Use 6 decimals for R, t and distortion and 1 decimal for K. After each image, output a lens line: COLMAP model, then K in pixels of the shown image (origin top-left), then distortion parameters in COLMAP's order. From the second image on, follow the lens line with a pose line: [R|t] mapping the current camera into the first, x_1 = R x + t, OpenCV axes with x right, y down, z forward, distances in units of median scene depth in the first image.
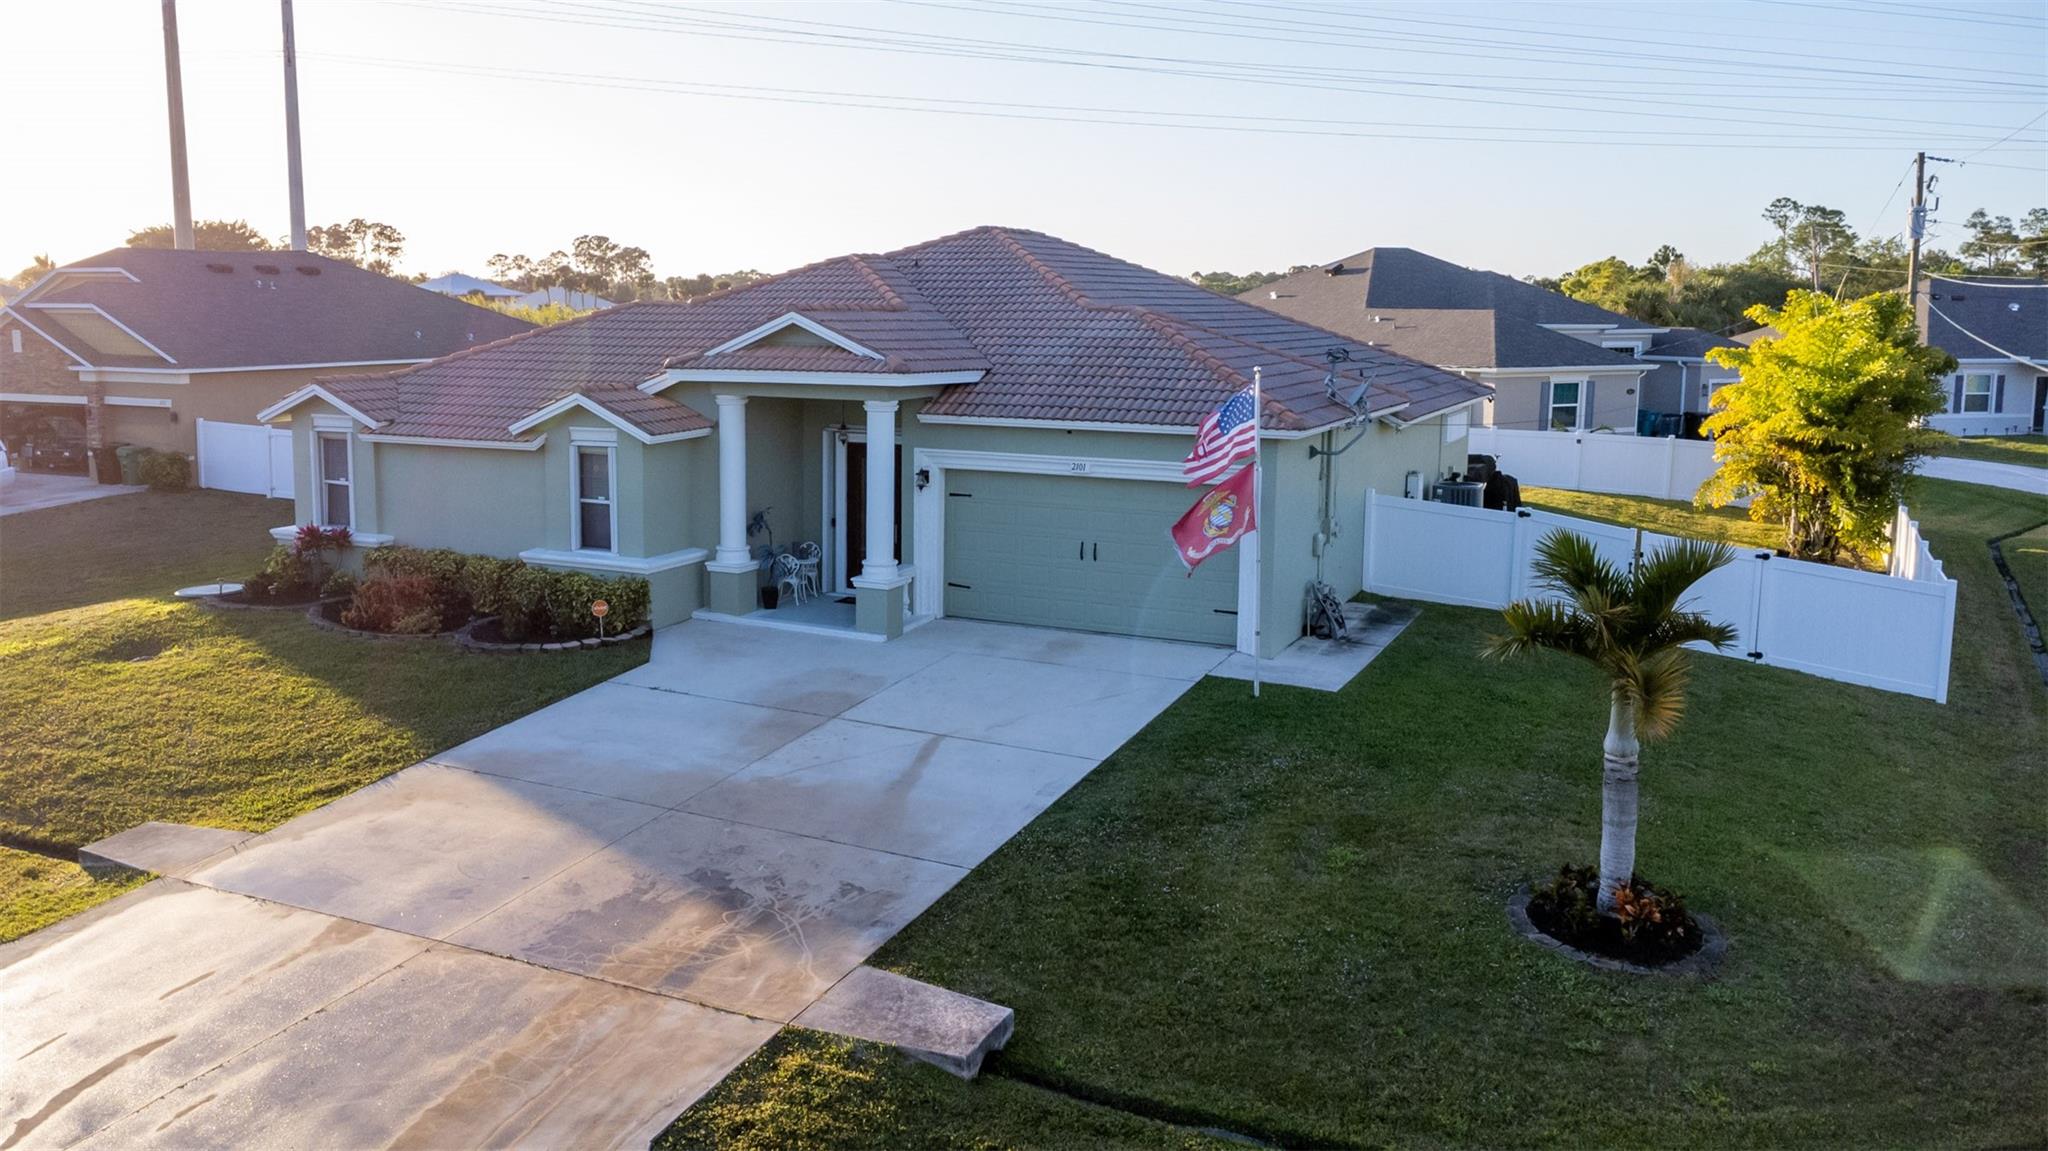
lens RADIAL K [[1677.2, 0, 911.6], [0, 1677.2, 500.3], [0, 0, 1]] dist [0.035394, -0.051725]
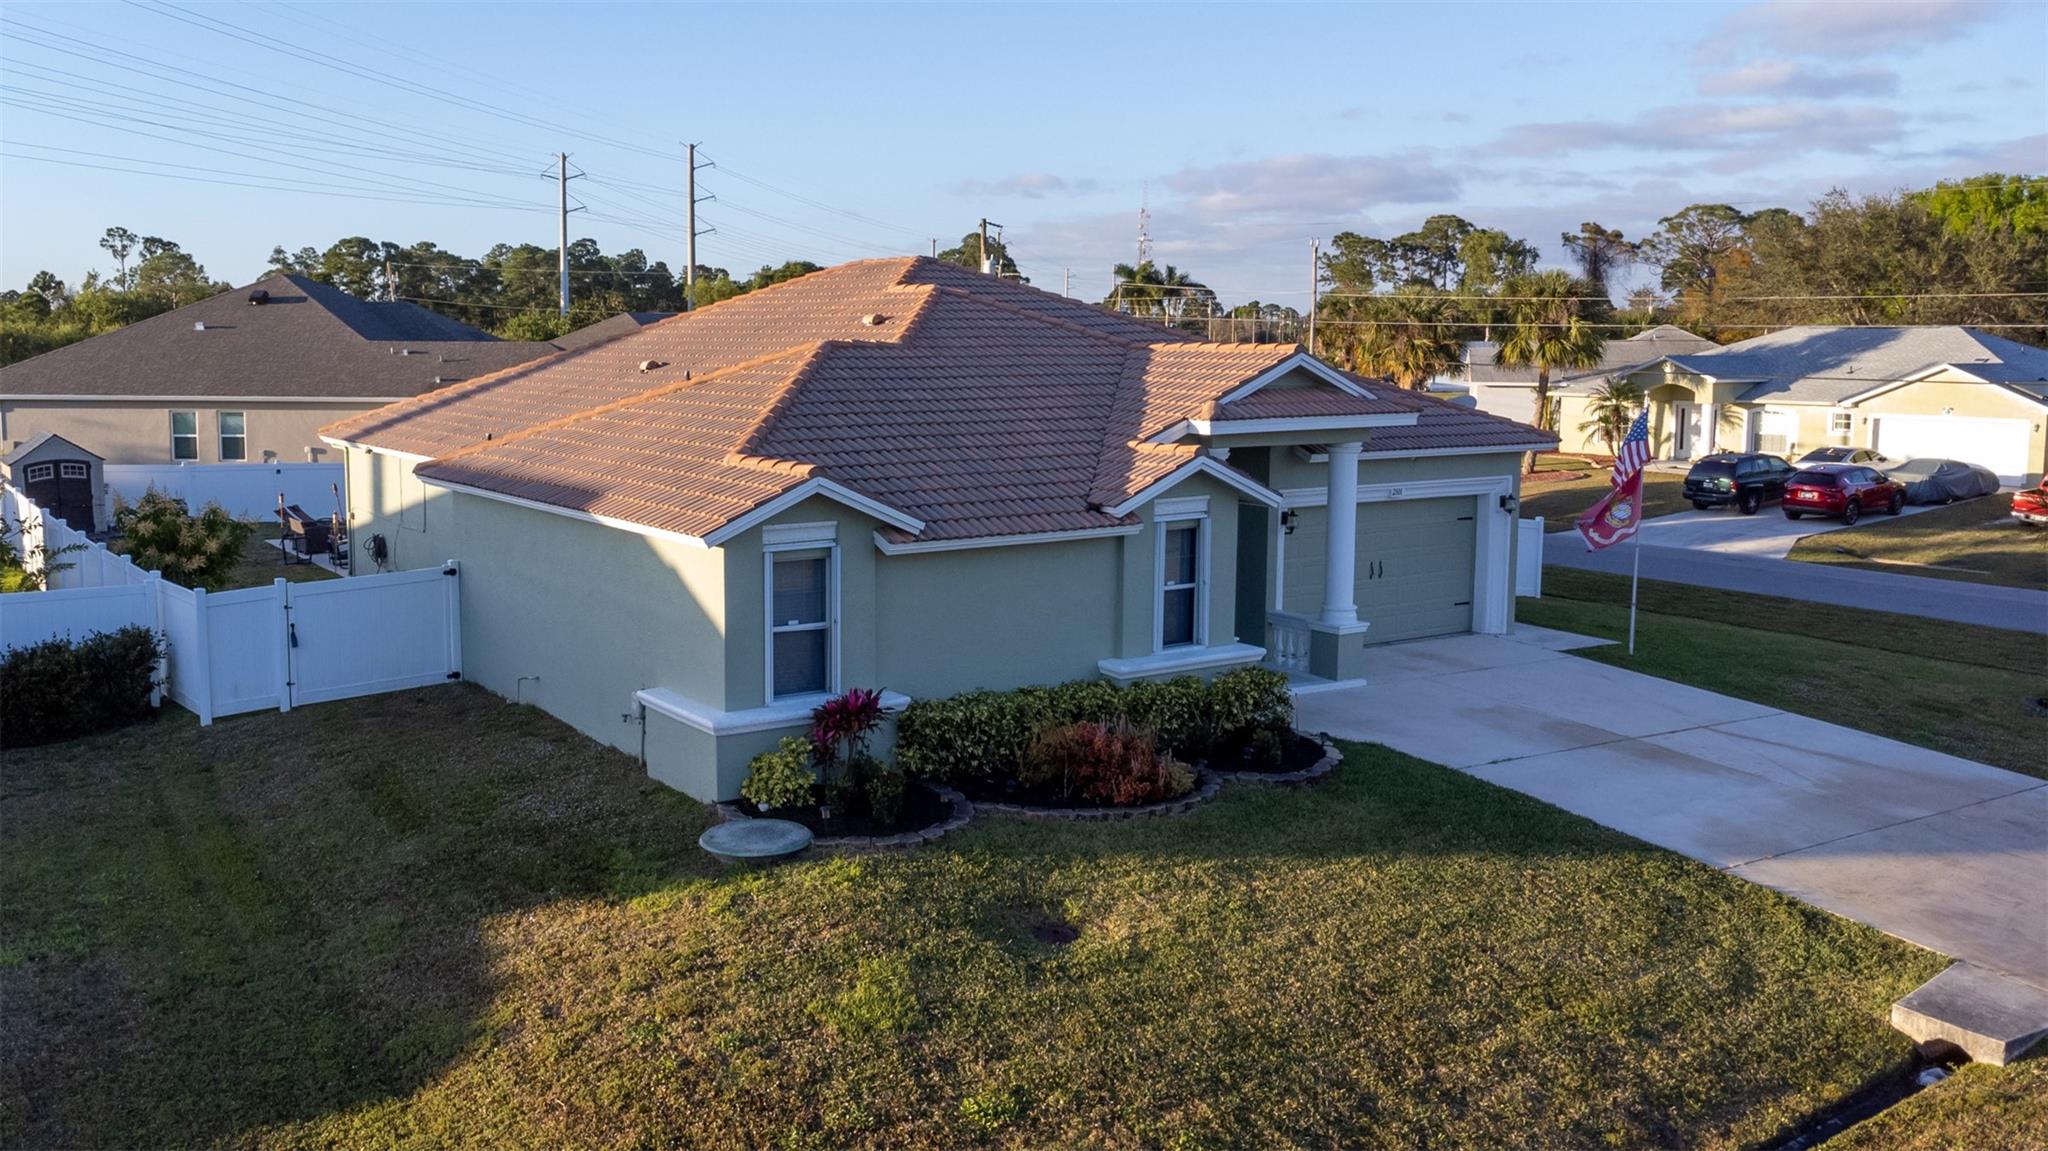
lens RADIAL K [[1677.2, 0, 881.1], [0, 1677.2, 509.5], [0, 0, 1]] dist [0.035394, -0.051725]
pose [[0.506167, -0.095548, 0.857127, -1.160573], [0.104263, 0.993334, 0.049160, -0.111677], [-0.856110, 0.064484, 0.512755, 0.848153]]
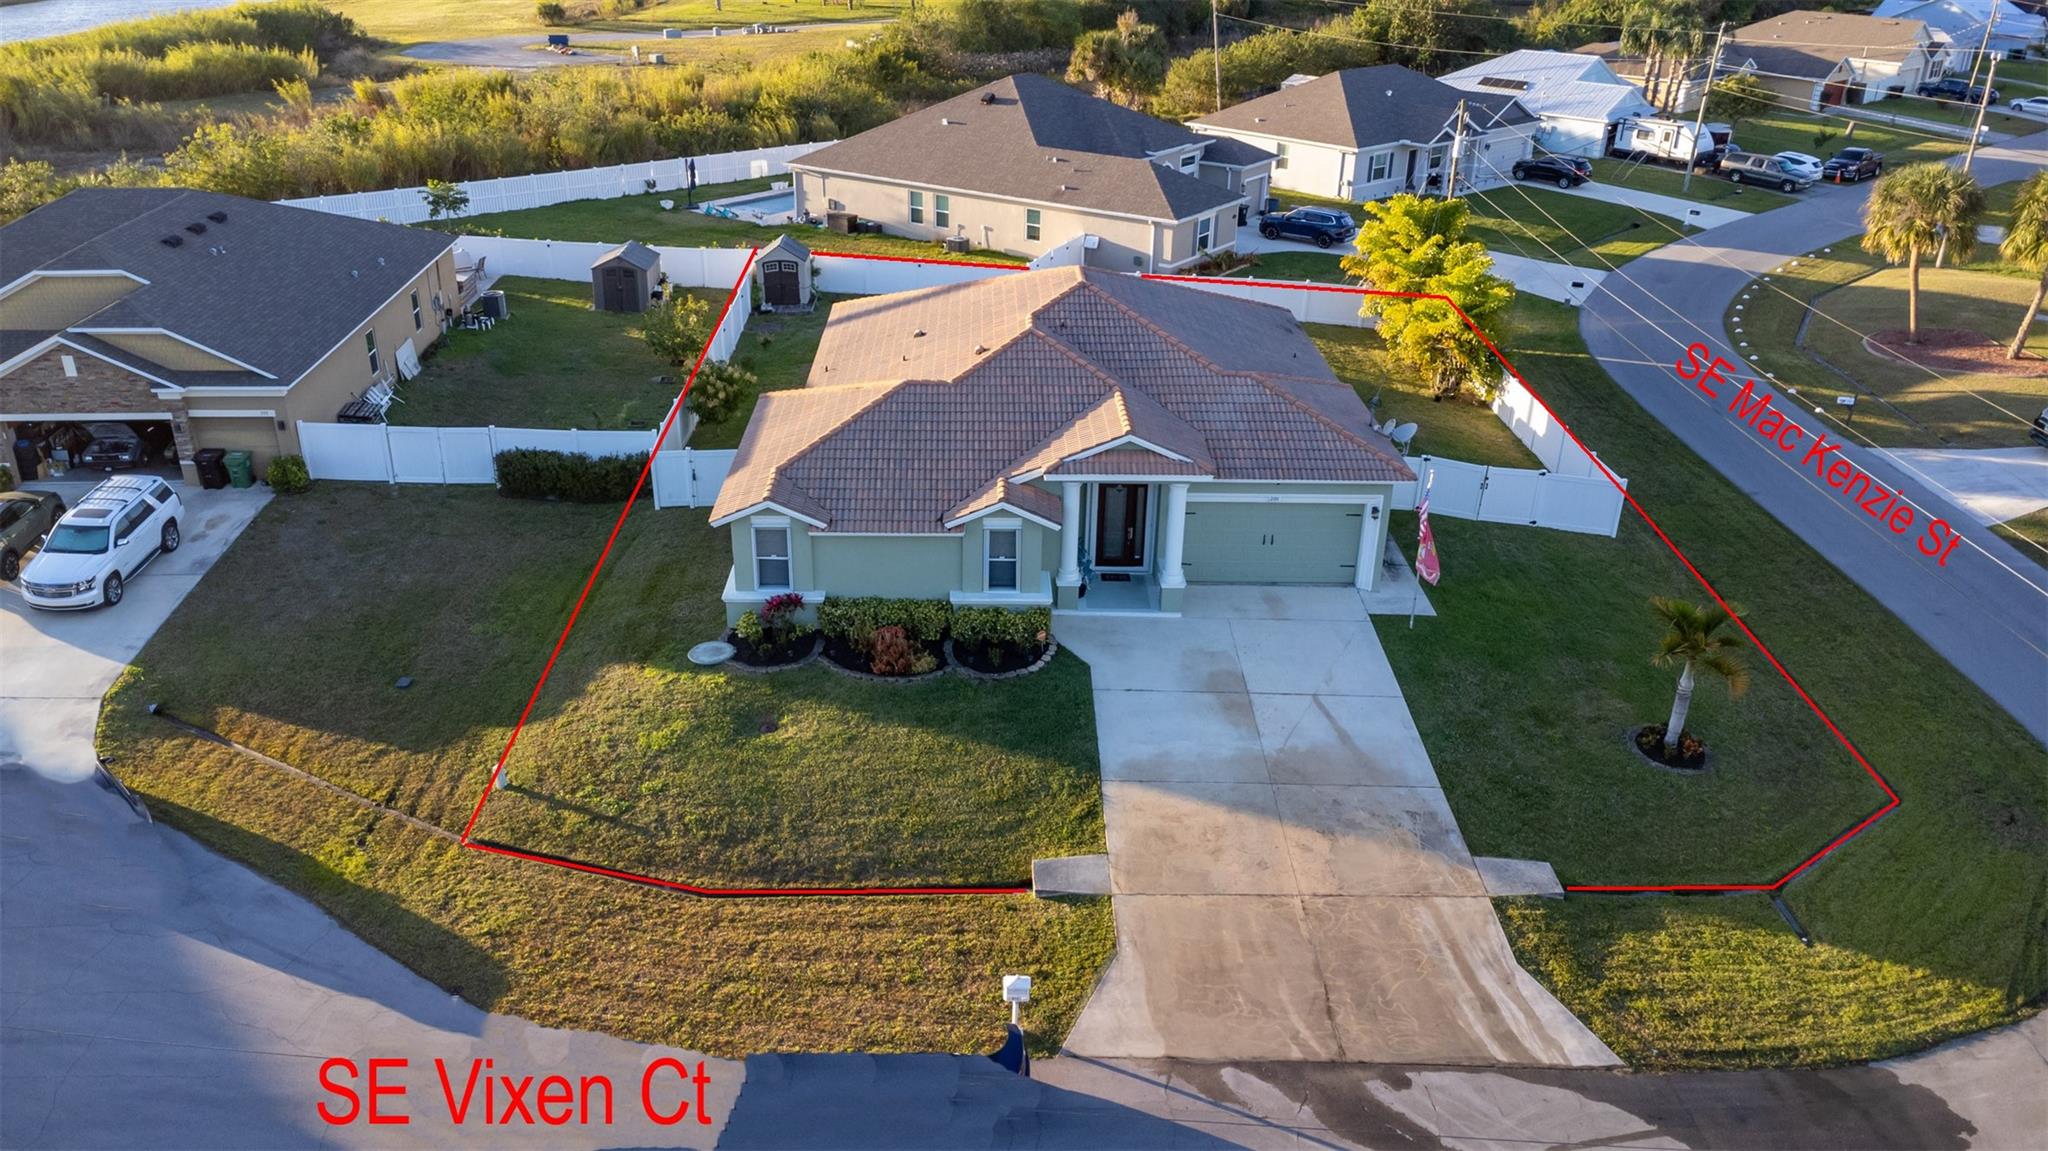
lens RADIAL K [[1502.2, 0, 1026.0], [0, 1502.2, 595.4], [0, 0, 1]] dist [0.013729, -0.004398]
pose [[0.878459, -0.196949, 0.435340, -0.945537], [0.044719, 0.940989, 0.335470, -0.528228], [-0.475721, -0.275229, 0.835427, -0.223730]]
